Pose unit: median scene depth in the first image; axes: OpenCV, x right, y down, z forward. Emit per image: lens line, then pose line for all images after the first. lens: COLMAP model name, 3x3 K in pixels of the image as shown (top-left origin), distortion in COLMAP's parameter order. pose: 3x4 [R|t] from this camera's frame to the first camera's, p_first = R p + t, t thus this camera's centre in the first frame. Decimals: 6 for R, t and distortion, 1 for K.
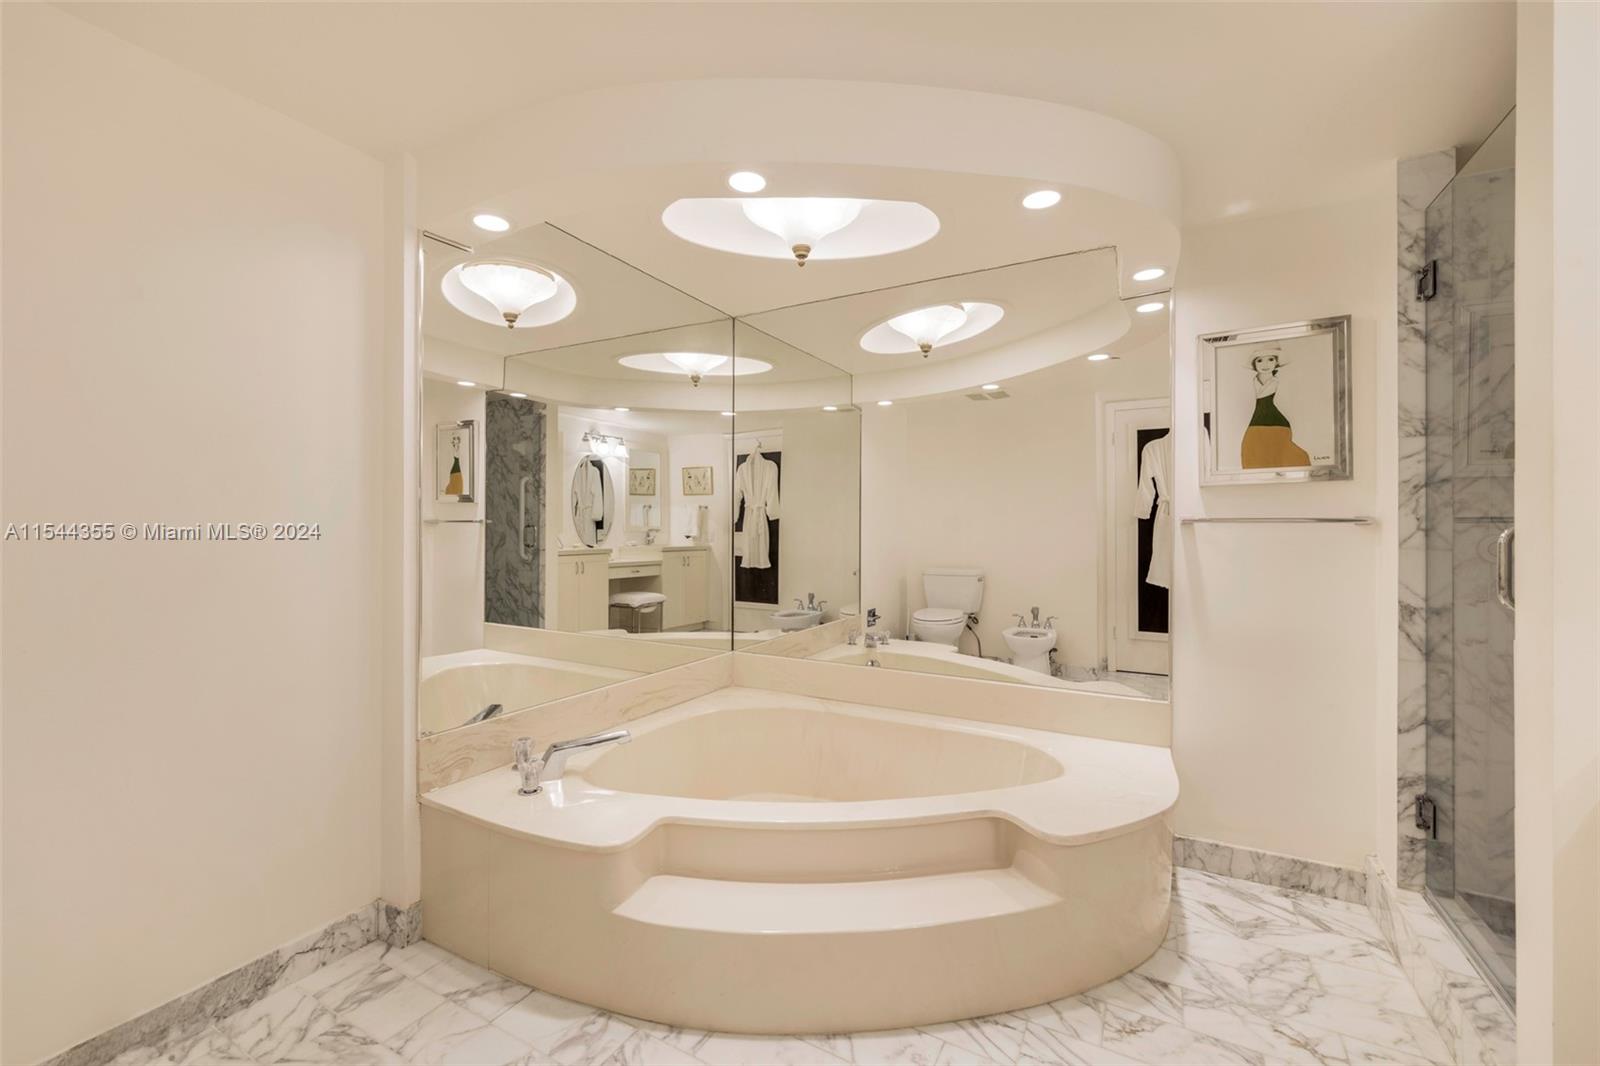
lens RADIAL K [[642.5, 0, 799.7], [0, 642.5, 531.0], [0, 0, 1]] dist [-0.000777, 0.000220]
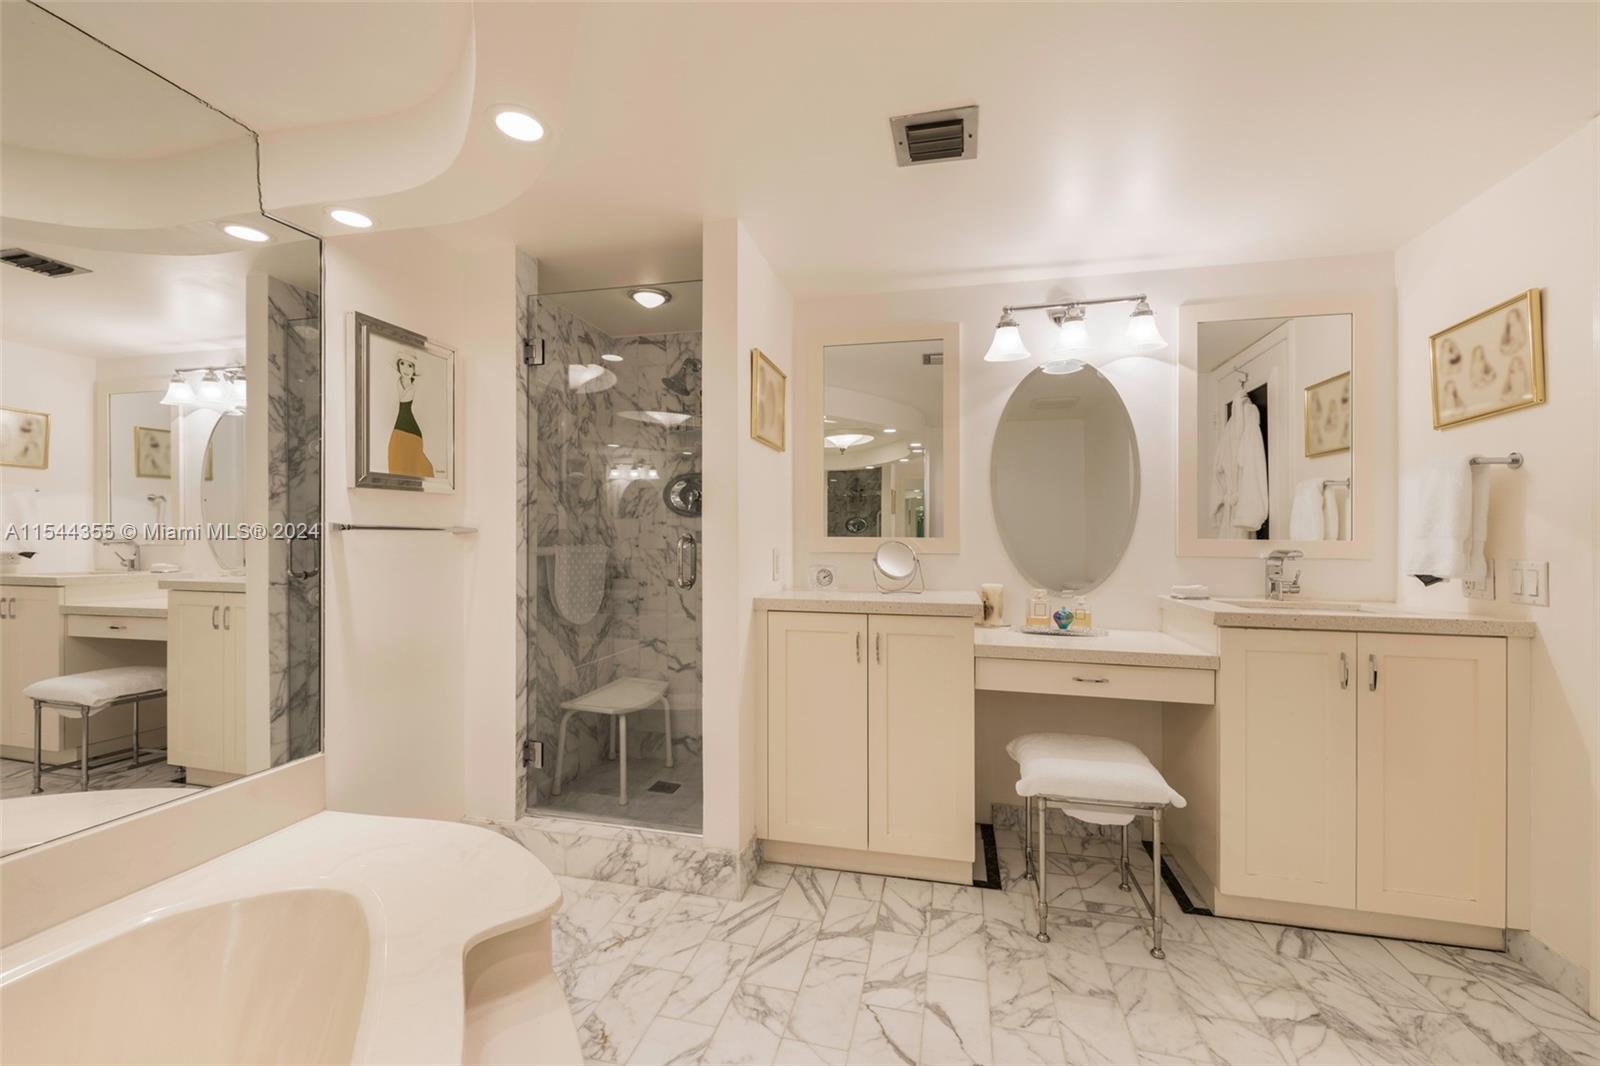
lens RADIAL K [[642.5, 0, 802.5], [0, 642.5, 534.5], [0, 0, 1]] dist [-0.000777, 0.000220]
pose [[-0.269066, 0.000707, 0.963122, -0.445173], [-0.002434, 0.999996, -0.001414, -0.009272], [-0.963119, -0.002724, -0.269063, 0.806216]]
